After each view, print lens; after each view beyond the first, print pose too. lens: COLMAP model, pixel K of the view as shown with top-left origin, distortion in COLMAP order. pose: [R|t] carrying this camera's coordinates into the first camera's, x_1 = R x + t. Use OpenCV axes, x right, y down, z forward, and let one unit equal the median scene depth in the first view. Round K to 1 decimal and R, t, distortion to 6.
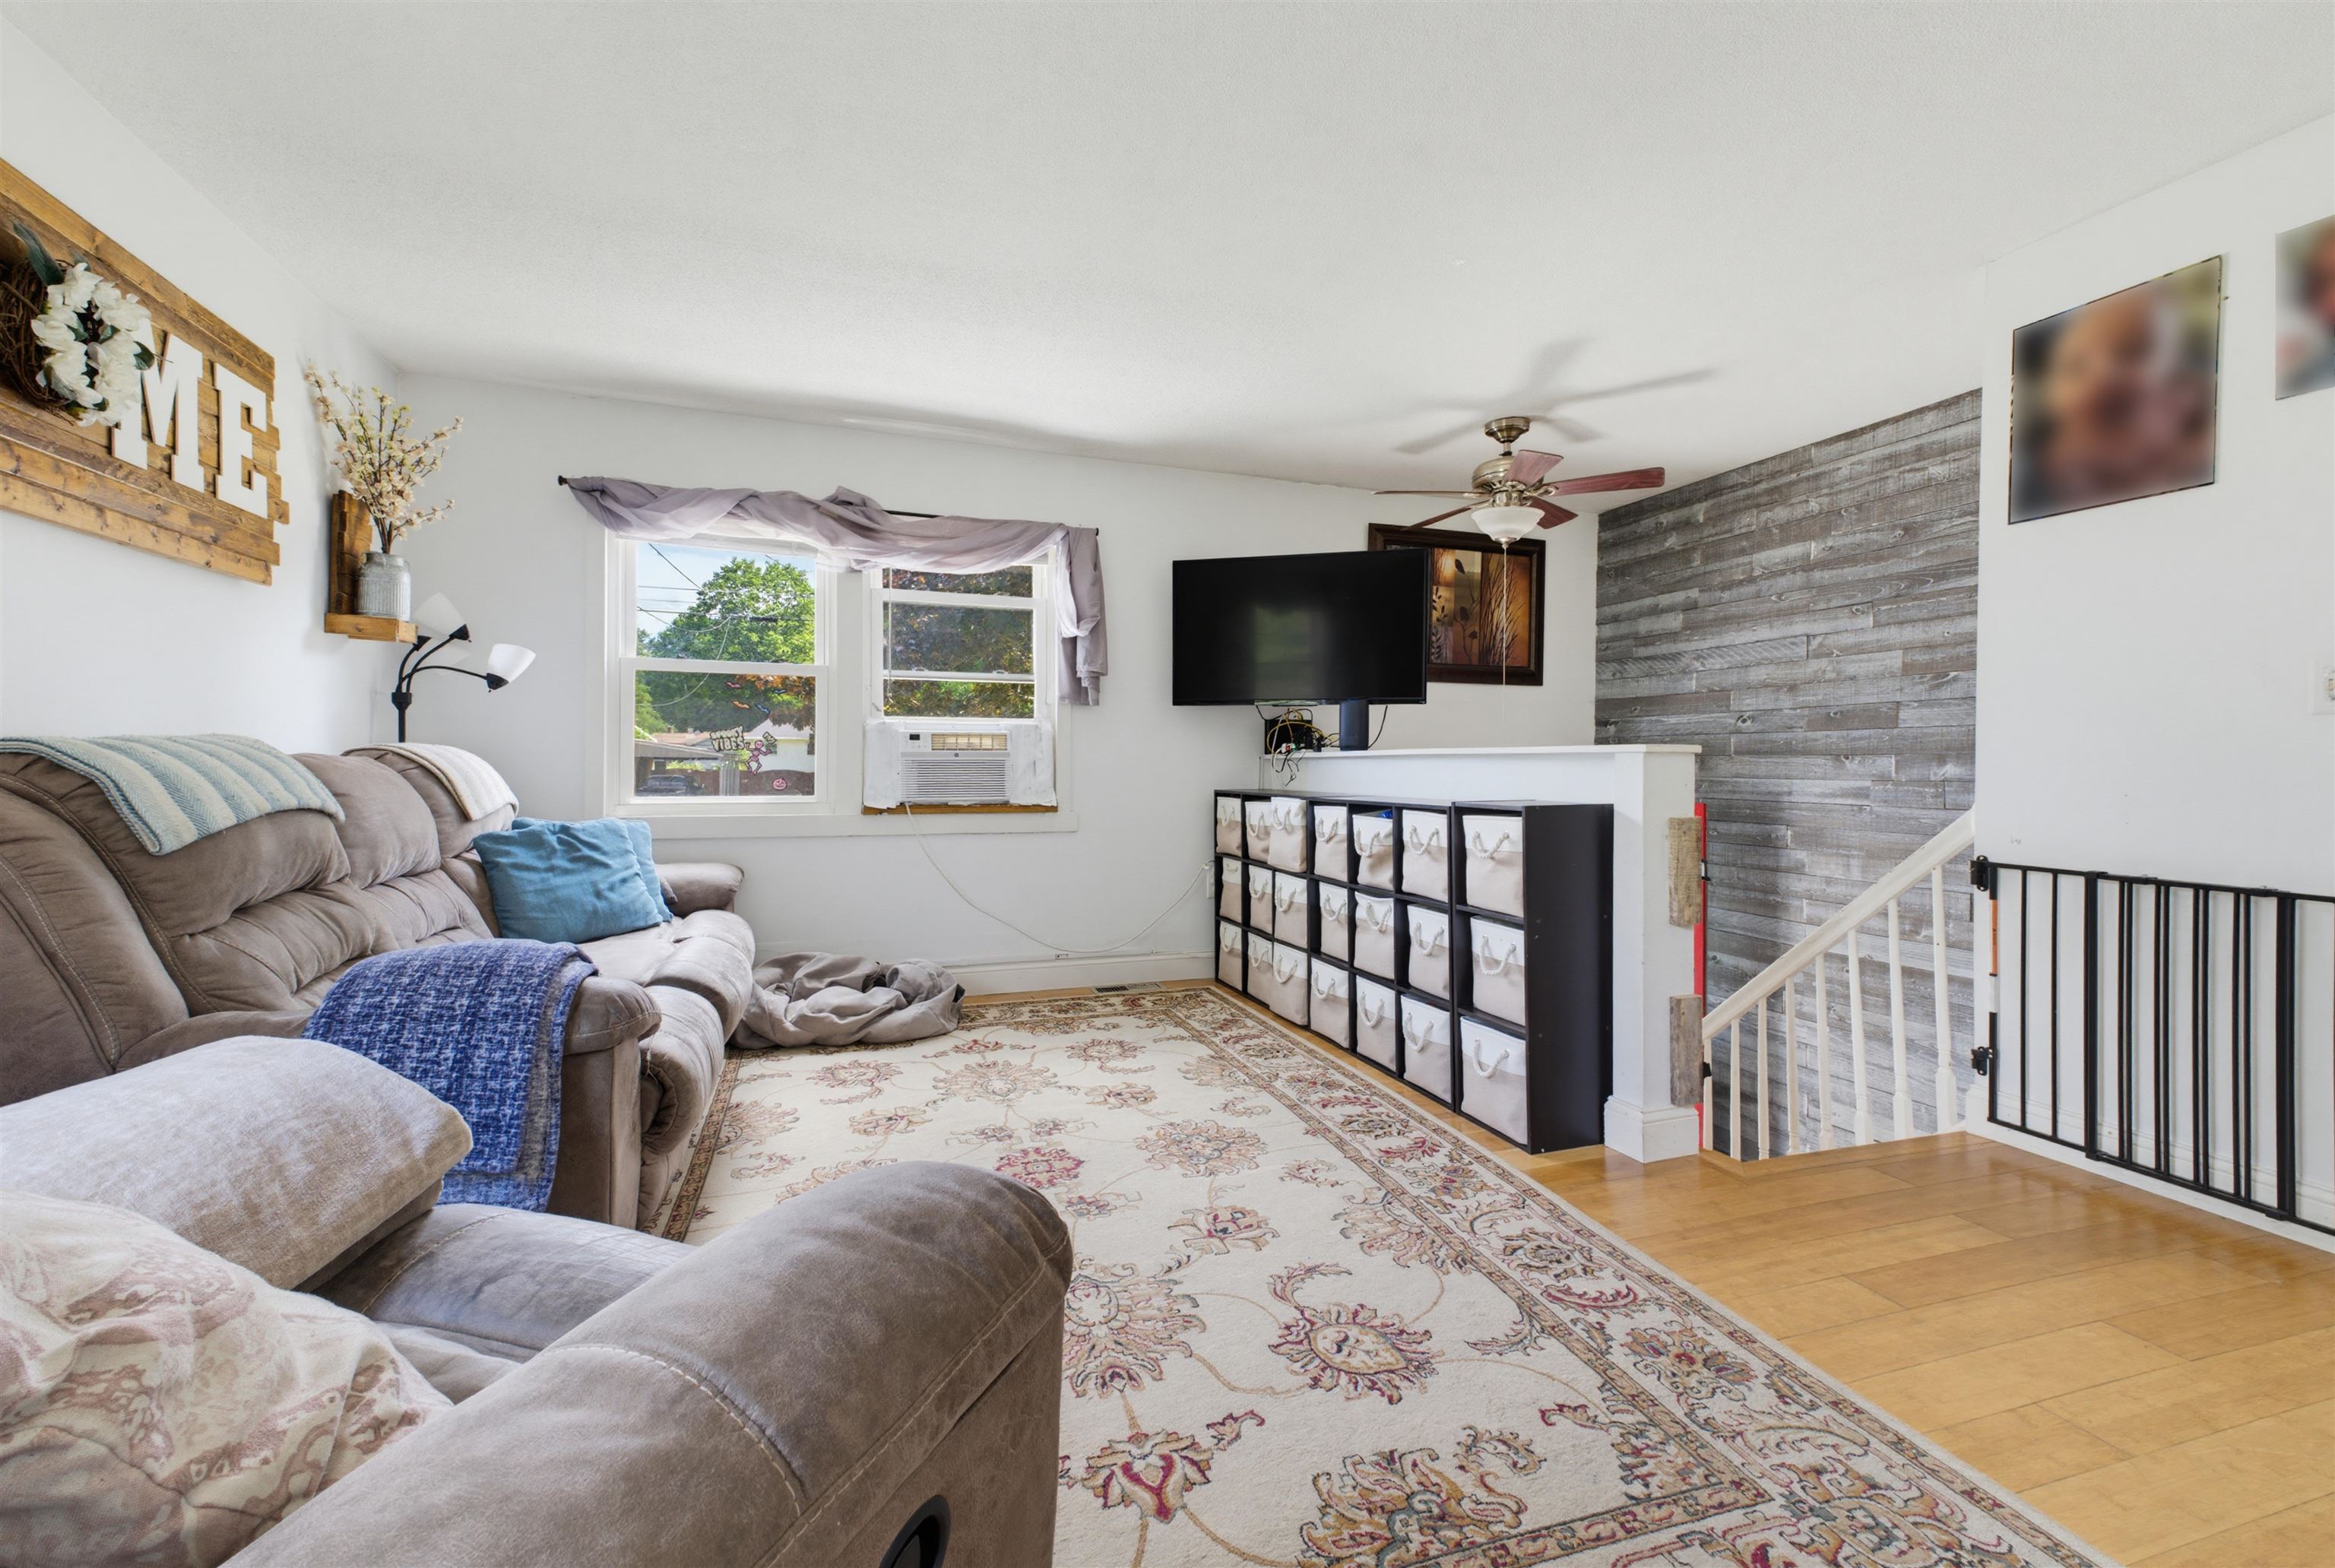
lens RADIAL K [[975.3, 0, 1161.0], [0, 975.3, 758.2], [0, 0, 1]] dist [0.038278, 0.000401]
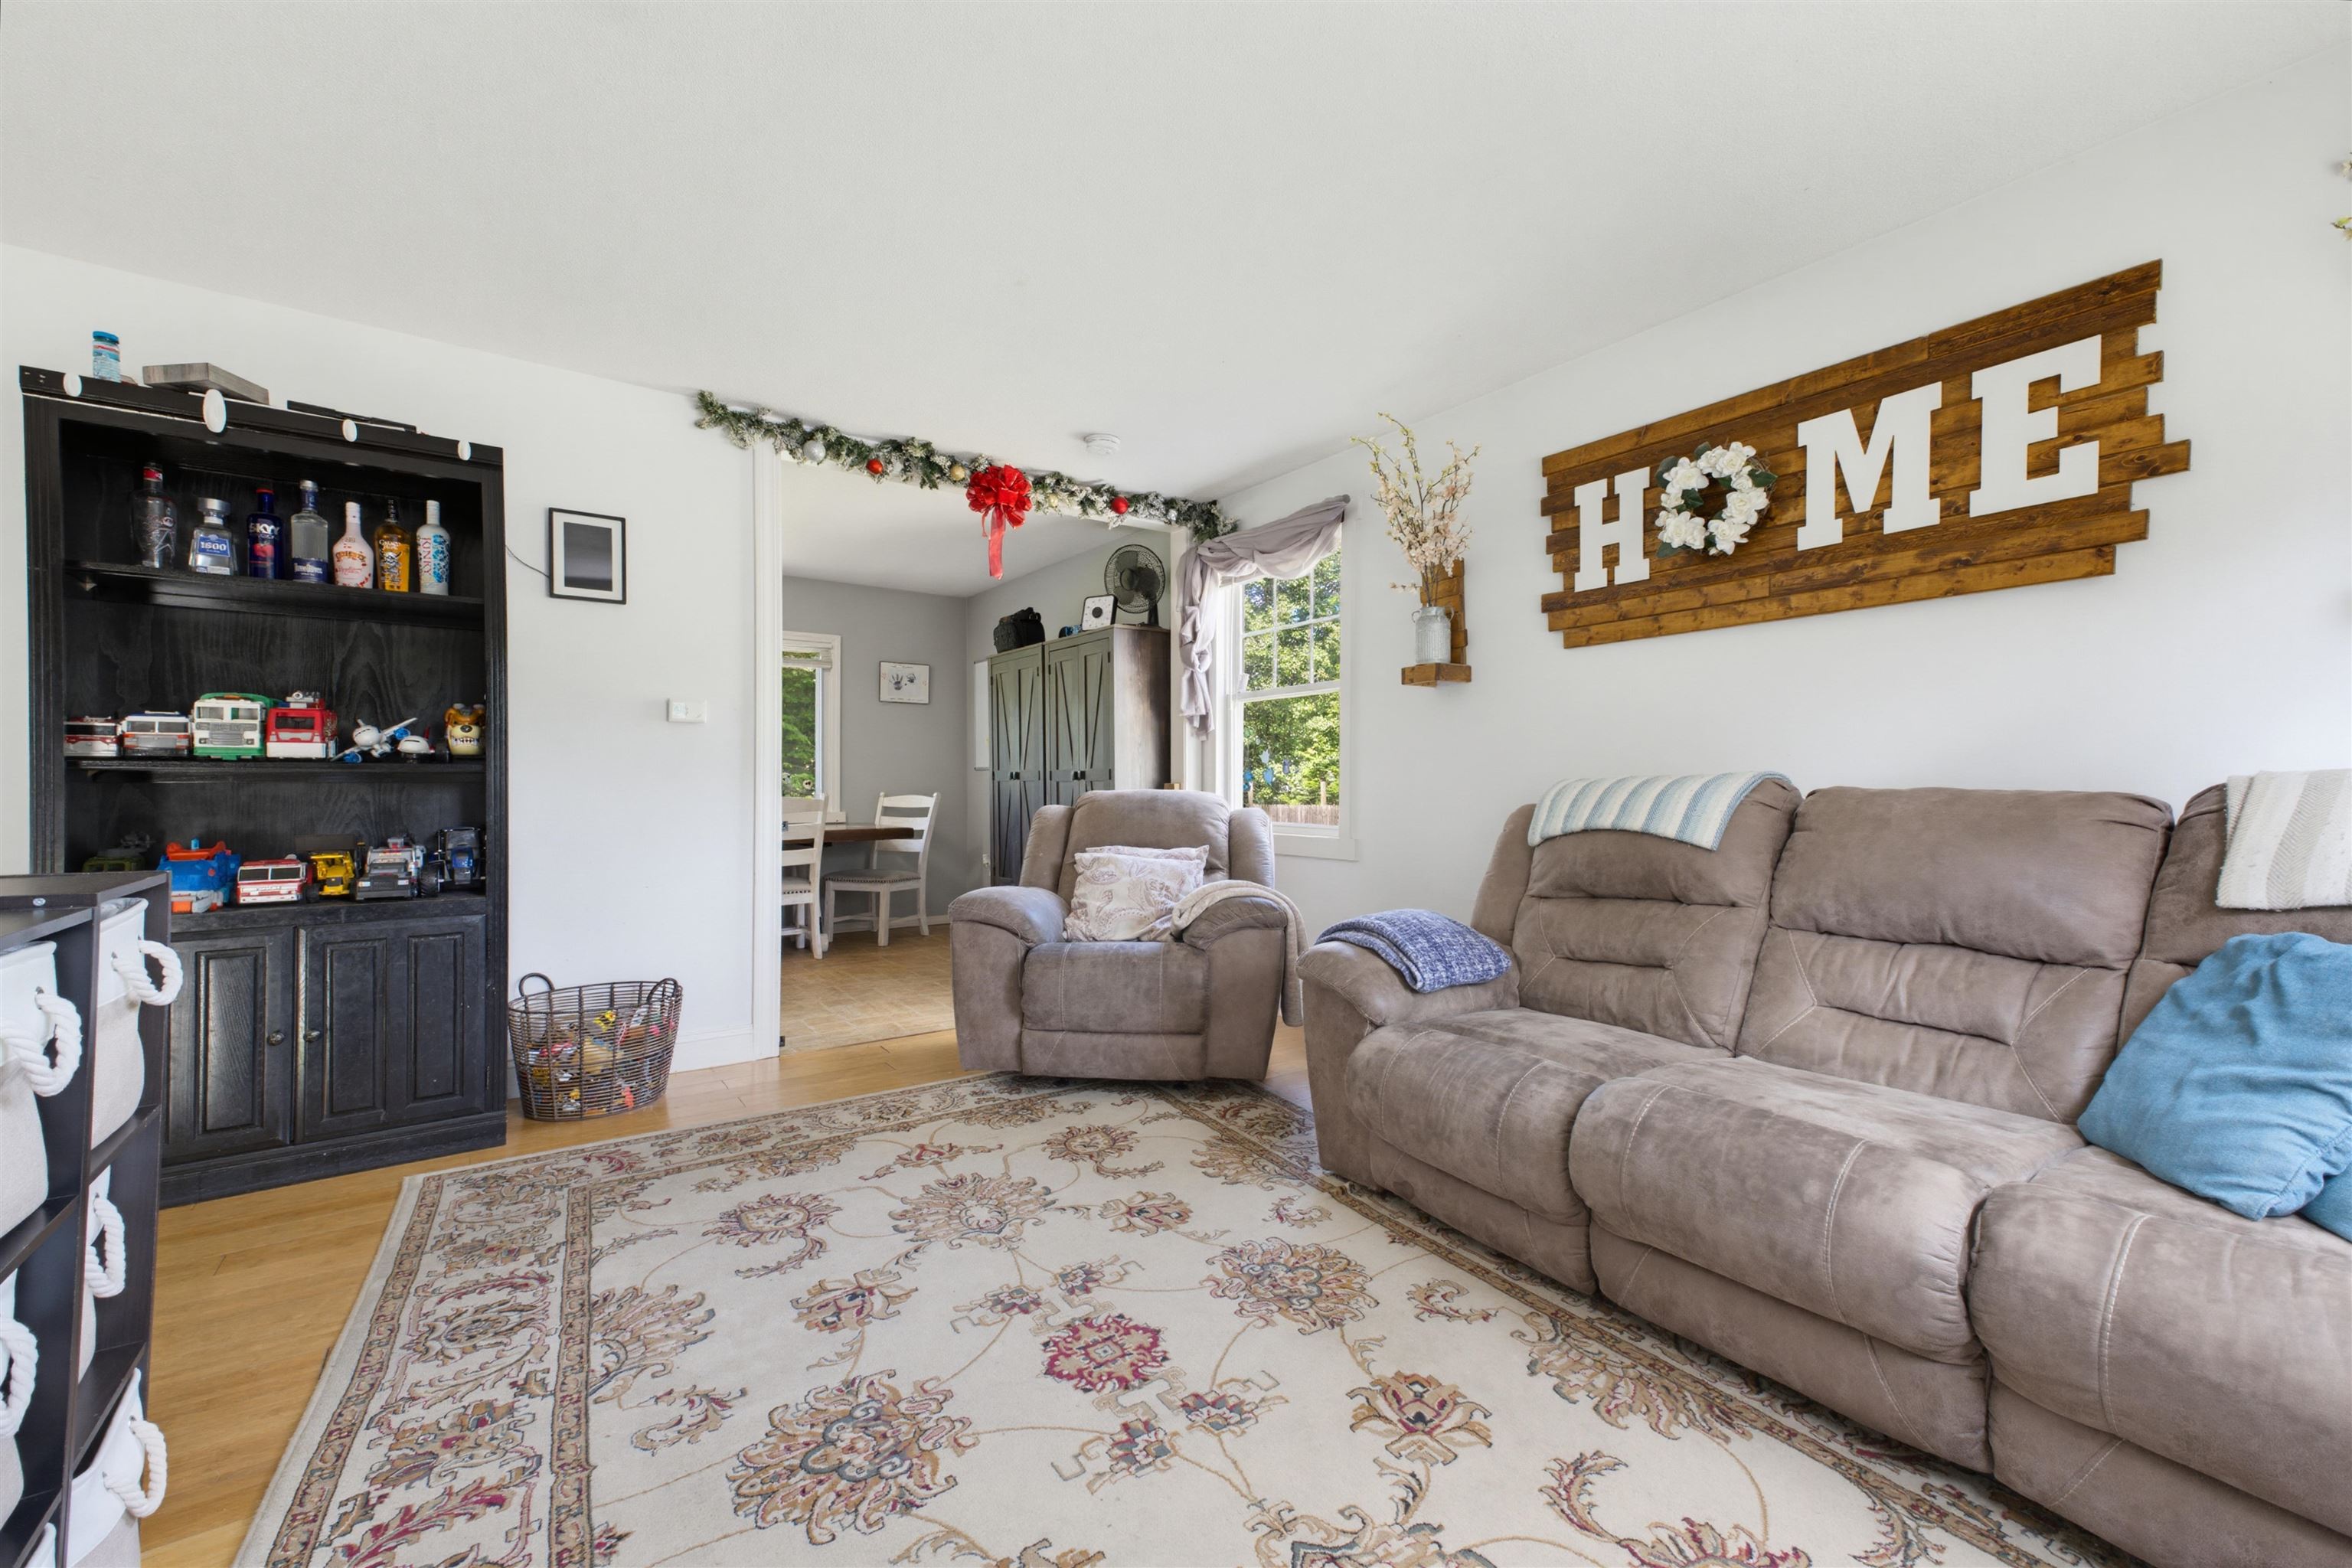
lens RADIAL K [[968.6, 0, 1195.3], [0, 968.6, 784.3], [0, 0, 1]] dist [0.038652, 0.000391]
pose [[-0.960433, -0.009779, -0.278338, 0.013408], [-0.008786, 0.999950, -0.004816, 0.002166], [0.278371, -0.002180, -0.960471, 1.453185]]
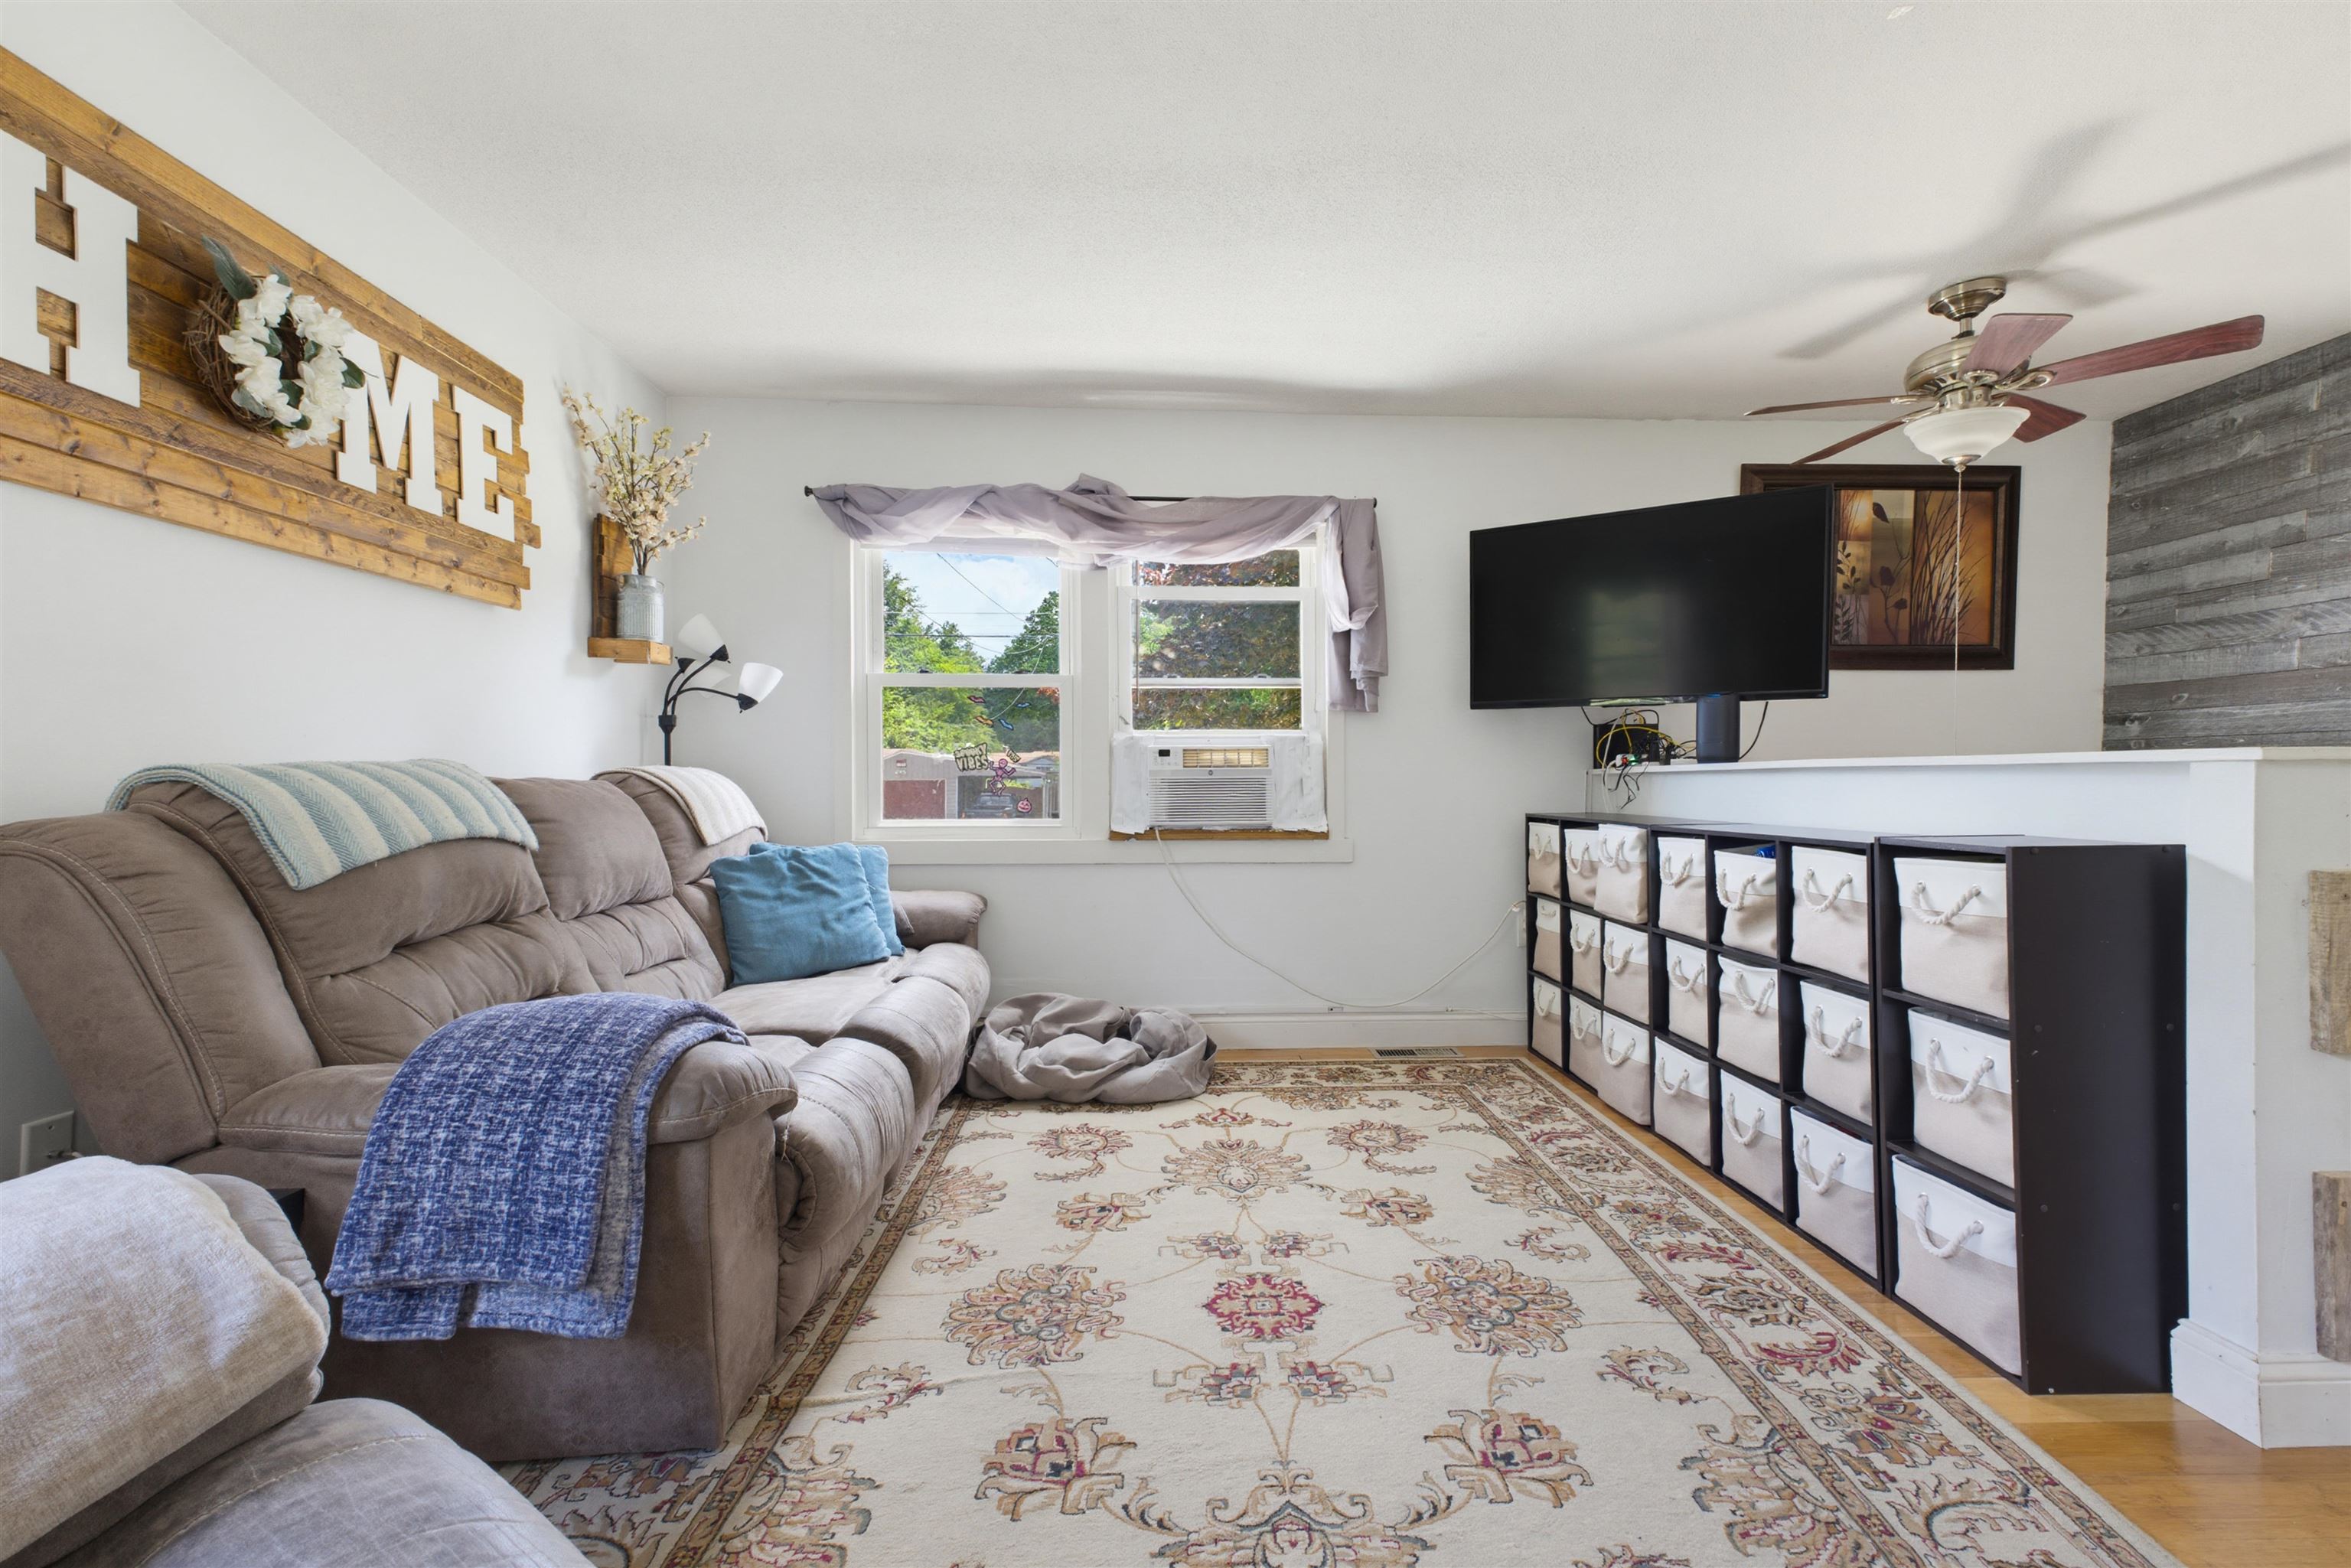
lens RADIAL K [[1019.2, 0, 1199.8], [0, 1019.2, 786.9], [0, 0, 1]] dist [0.040323, 0.000160]
pose [[0.961906, -0.004136, -0.273347, 0.042847], [0.007626, 0.999902, 0.011709, -0.002230], [0.273272, -0.013348, 0.961844, 0.178646]]
